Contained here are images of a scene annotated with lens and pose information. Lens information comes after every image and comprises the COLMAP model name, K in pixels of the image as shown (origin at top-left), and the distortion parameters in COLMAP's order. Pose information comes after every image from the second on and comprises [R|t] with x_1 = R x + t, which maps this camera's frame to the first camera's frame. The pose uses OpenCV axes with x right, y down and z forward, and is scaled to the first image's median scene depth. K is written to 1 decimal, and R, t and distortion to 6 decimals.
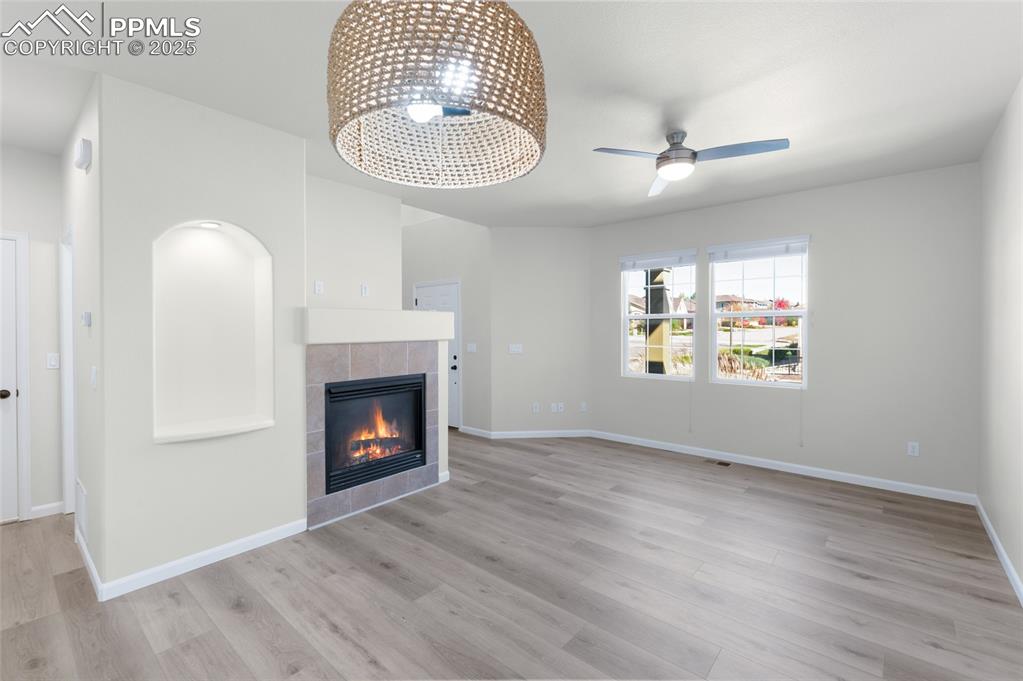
lens RADIAL K [[445.9, 0, 508.5], [0, 445.9, 341.3], [0, 0, 1]] dist [0.012651, -0.009172]
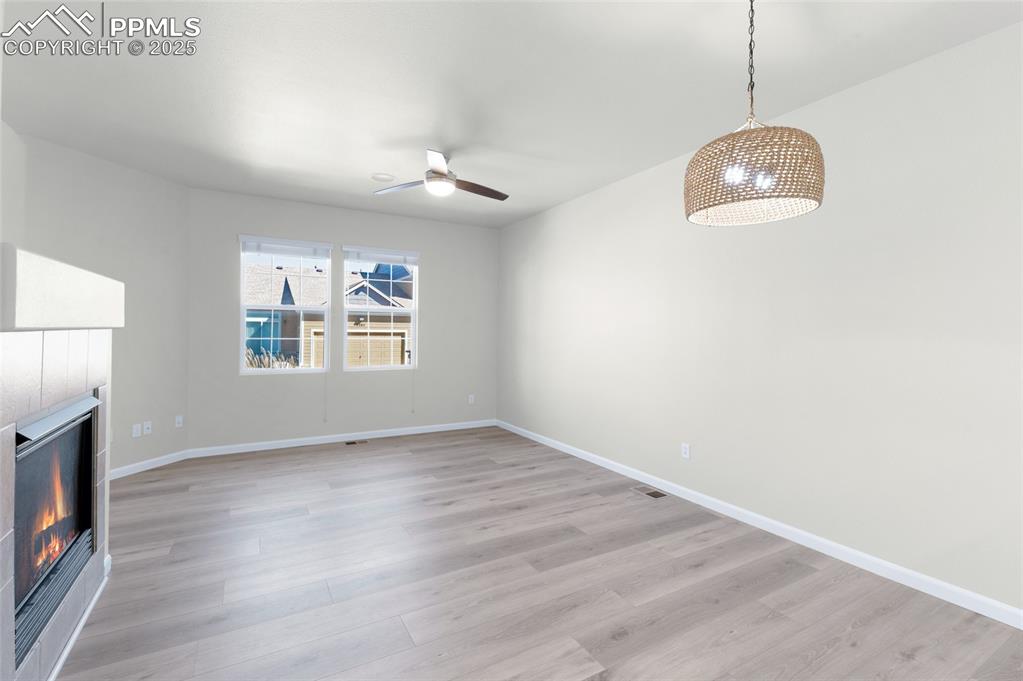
lens RADIAL K [[445.9, 0, 508.5], [0, 445.9, 341.3], [0, 0, 1]] dist [0.012651, -0.009172]
pose [[0.334993, -0.016181, 0.942082, -0.611620], [0.011424, 0.999849, 0.013112, 0.014603], [-0.942152, 0.006370, 0.335127, 0.376324]]
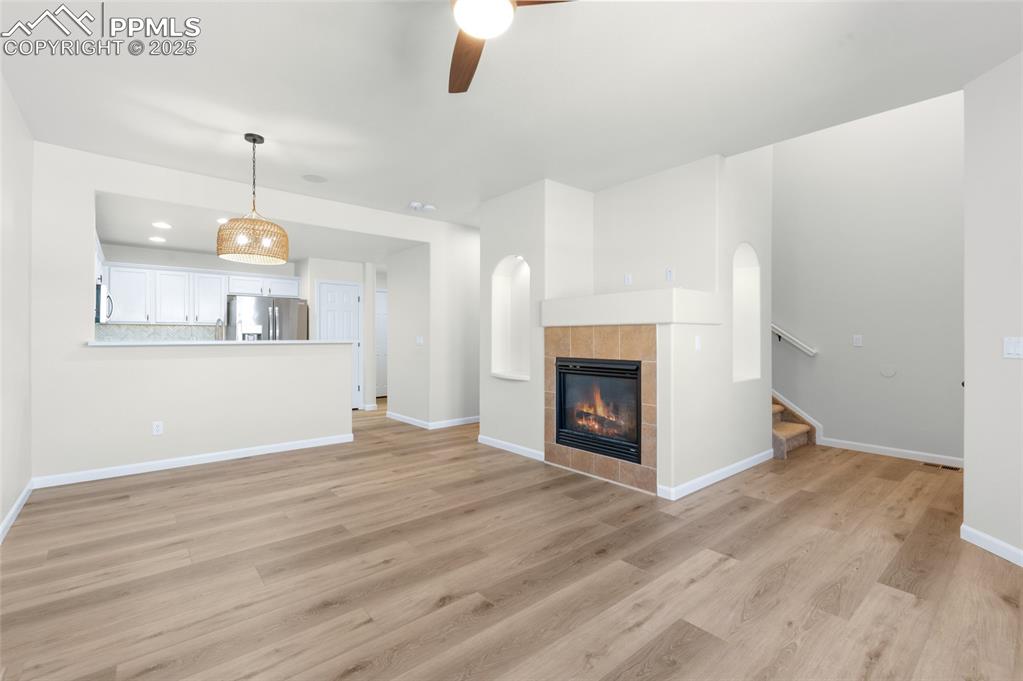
lens RADIAL K [[446.7, 0, 510.1], [0, 446.7, 325.8], [0, 0, 1]] dist [0.000385, -0.000770]
pose [[-0.159099, -0.017582, -0.987106, 0.847073], [-0.024190, 0.999611, -0.013906, 0.022662], [0.986966, 0.021665, -0.159462, 1.005915]]
